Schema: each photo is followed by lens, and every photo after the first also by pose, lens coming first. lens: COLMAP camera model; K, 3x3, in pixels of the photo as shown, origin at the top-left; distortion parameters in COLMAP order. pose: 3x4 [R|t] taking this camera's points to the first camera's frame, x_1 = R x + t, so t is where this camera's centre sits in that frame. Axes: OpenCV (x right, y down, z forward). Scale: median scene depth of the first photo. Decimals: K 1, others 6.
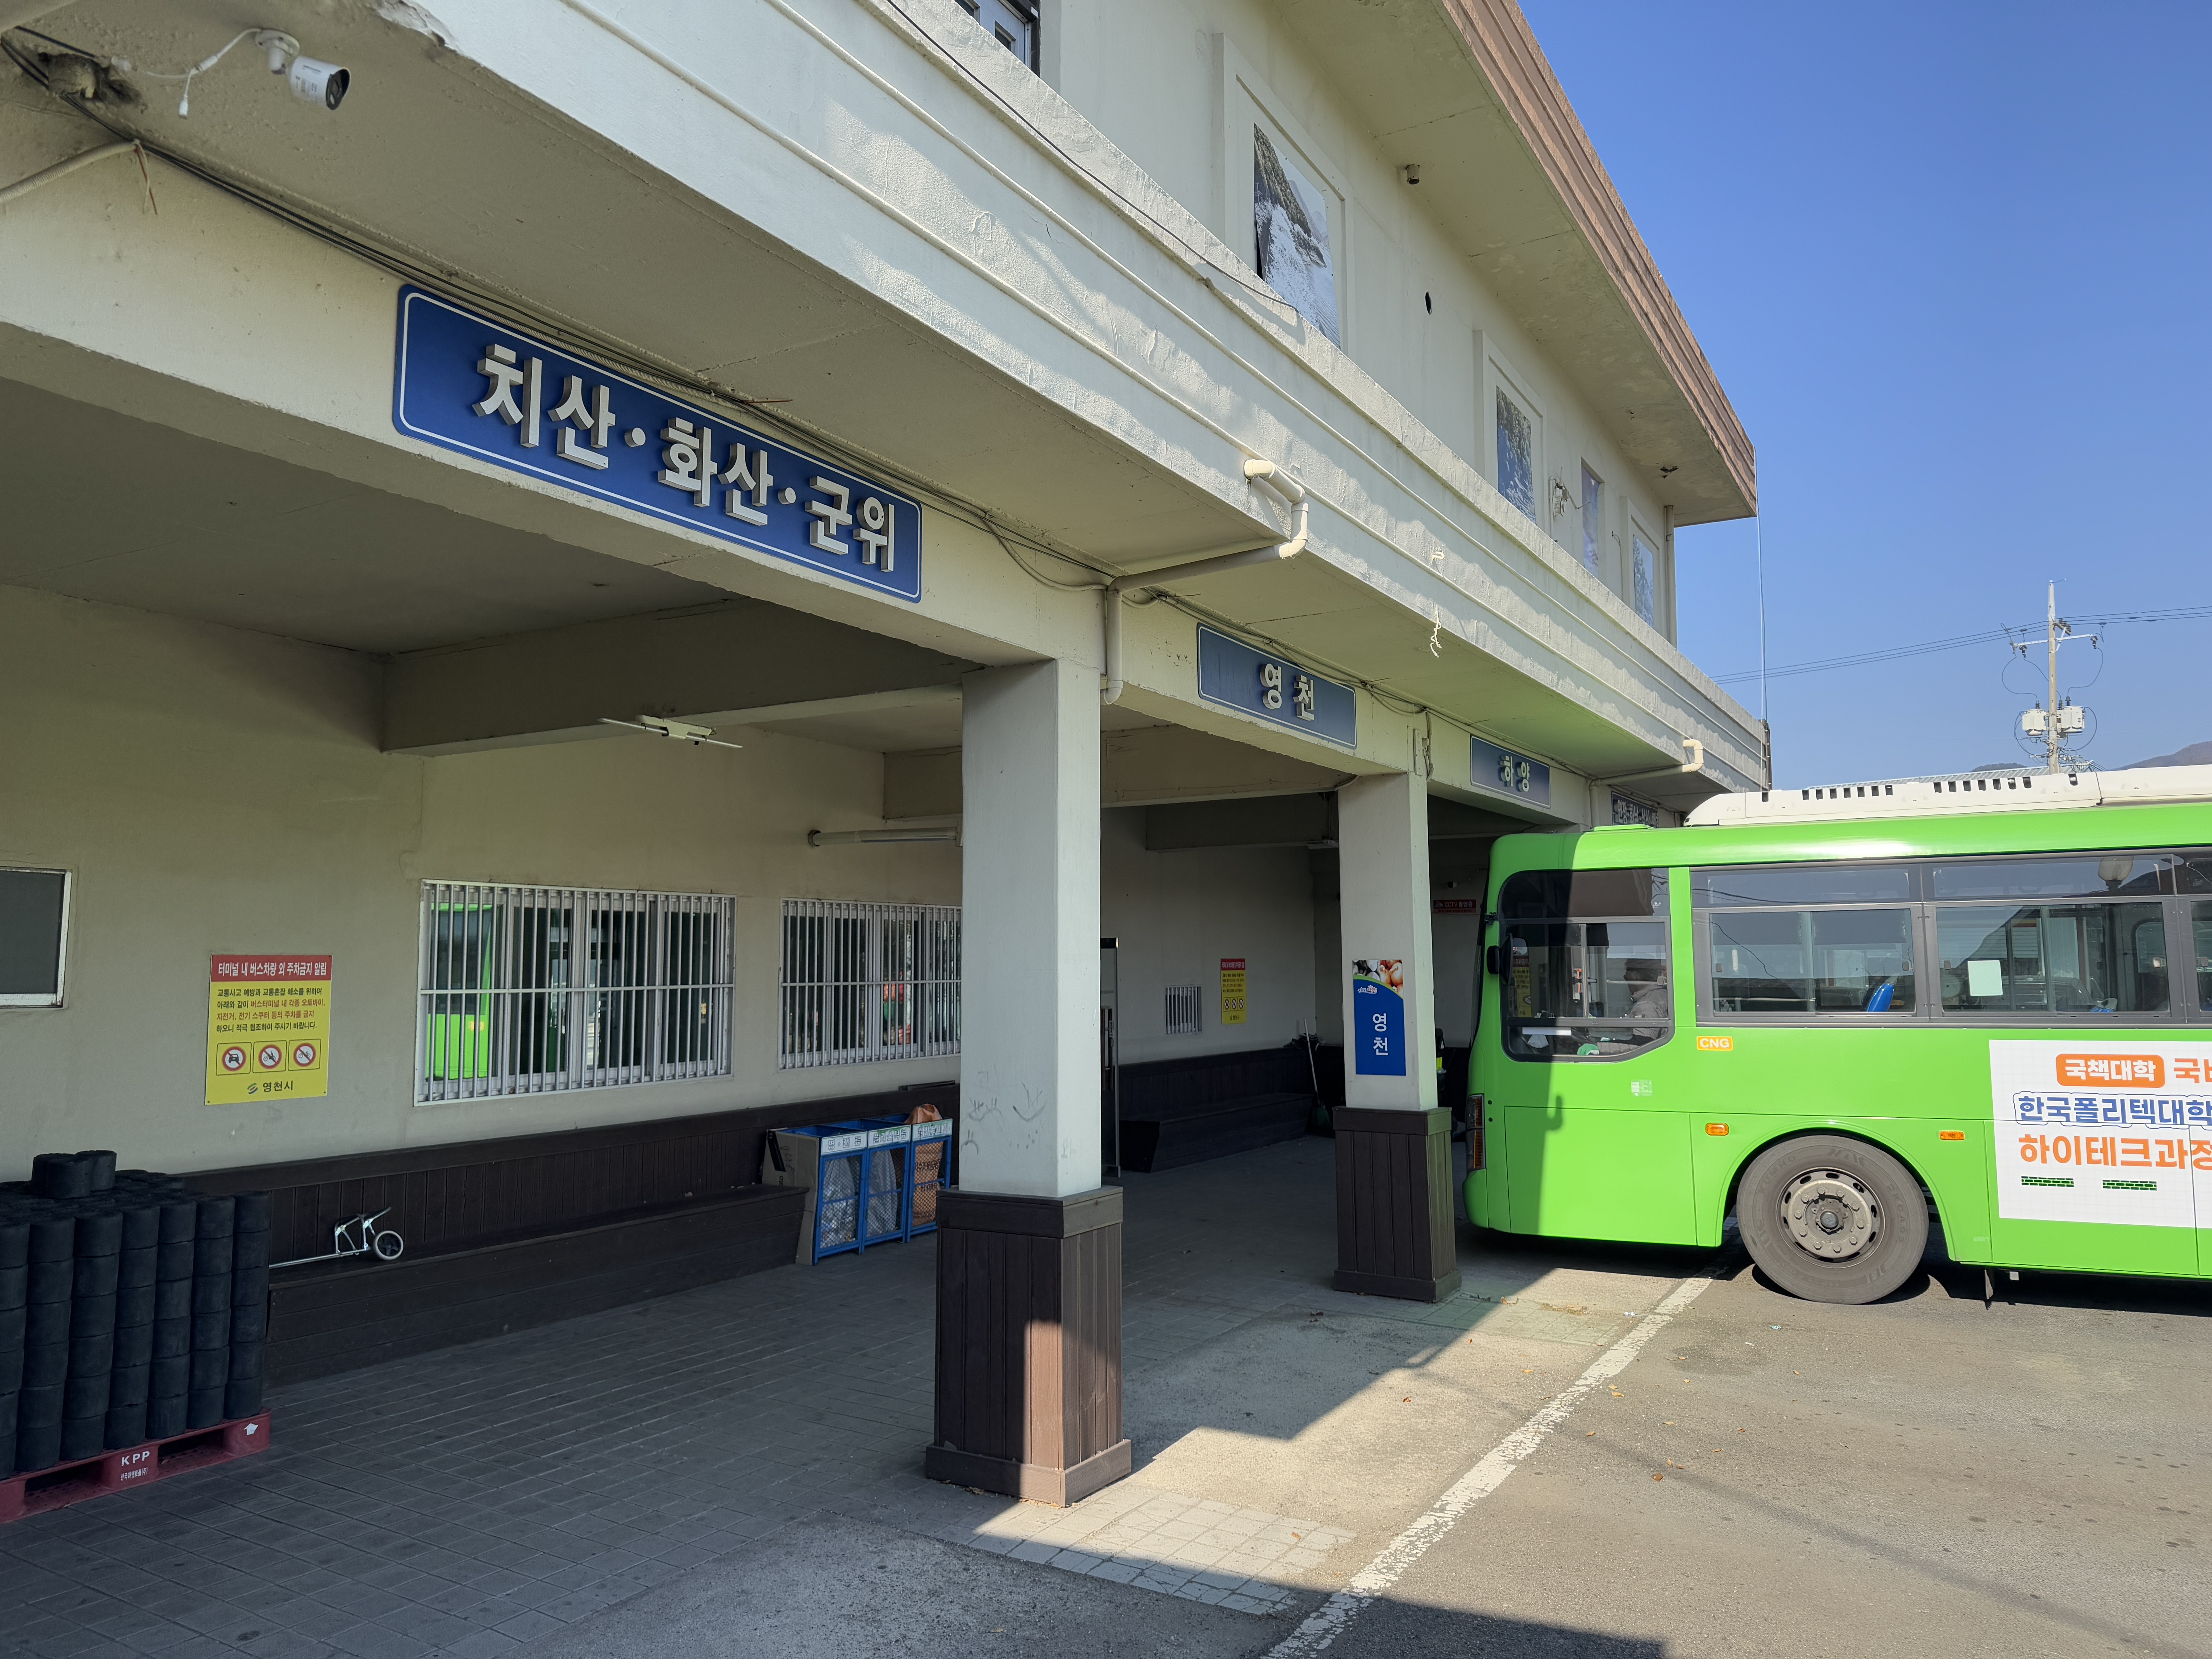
lens RADIAL K [[1547.1, 0, 1106.0], [0, 1547.1, 829.5], [0, 0, 1]] dist [-0.000031, -0.002268]
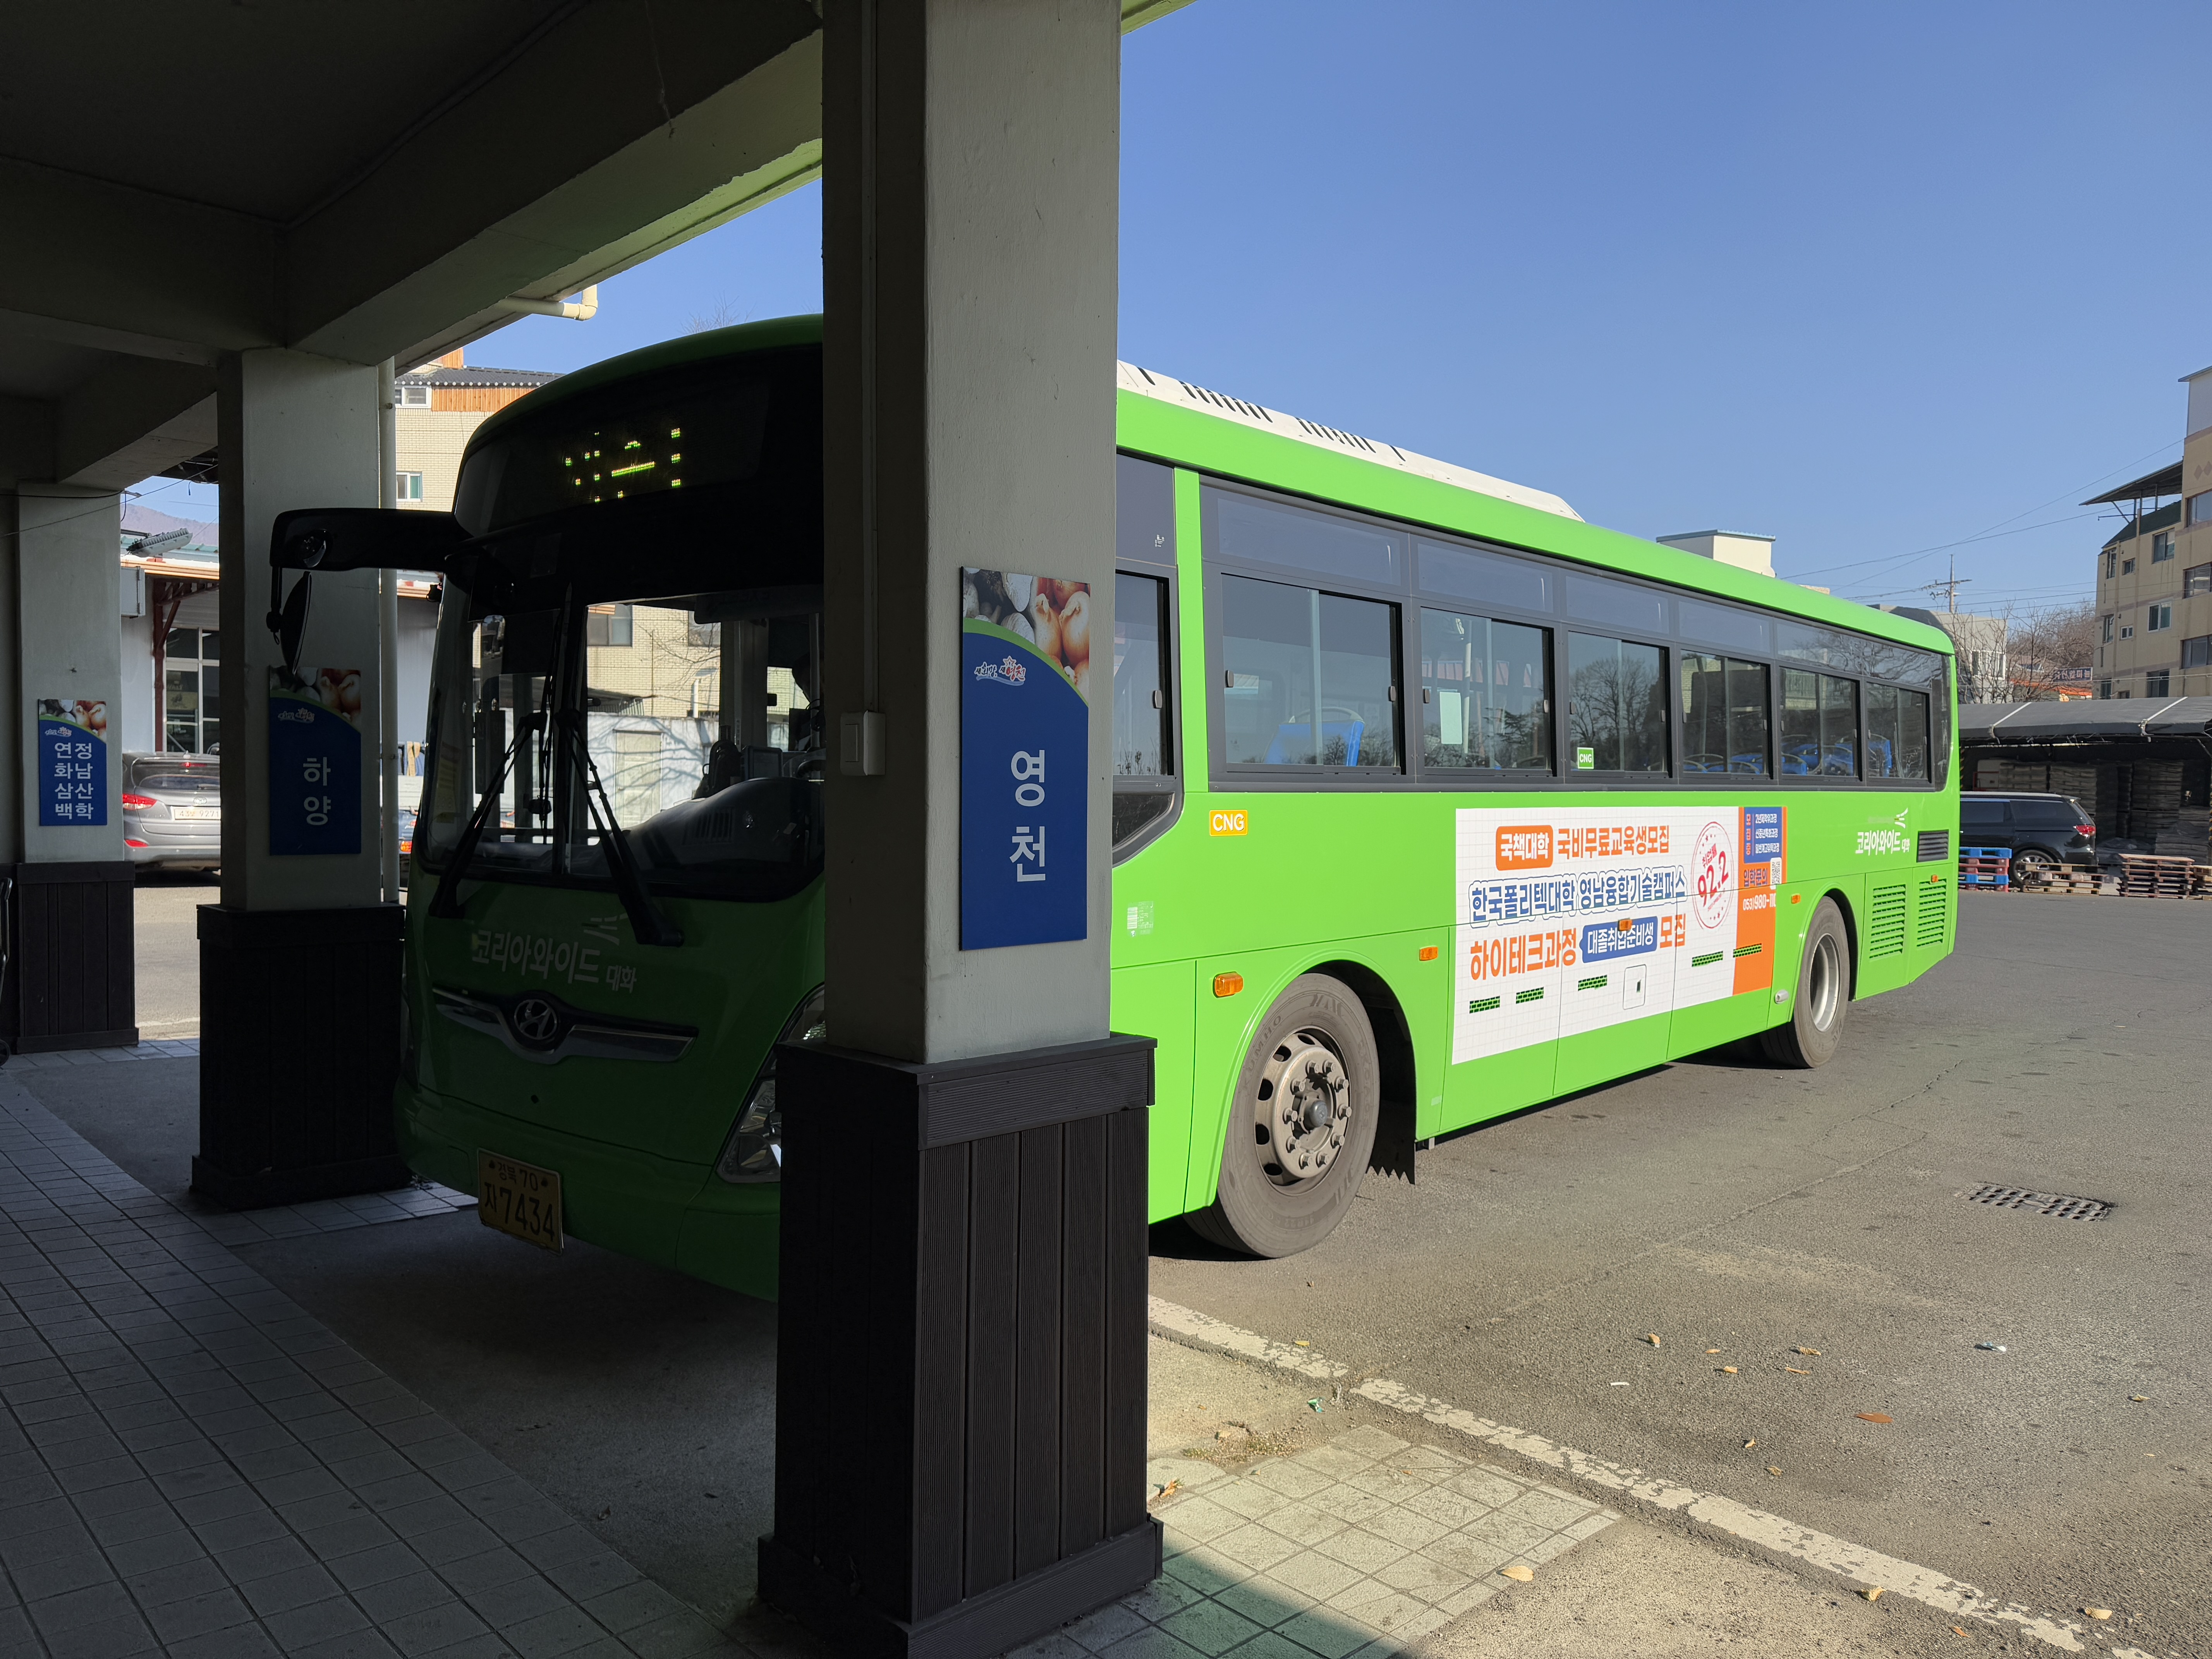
lens RADIAL K [[1547.1, 0, 1106.0], [0, 1547.1, 829.5], [0, 0, 1]] dist [-0.000031, -0.002268]
pose [[0.300765, -0.025094, 0.953368, -0.123734], [-0.114317, 0.991498, 0.062162, 0.123401], [-0.946822, -0.127682, 0.295340, 0.966644]]
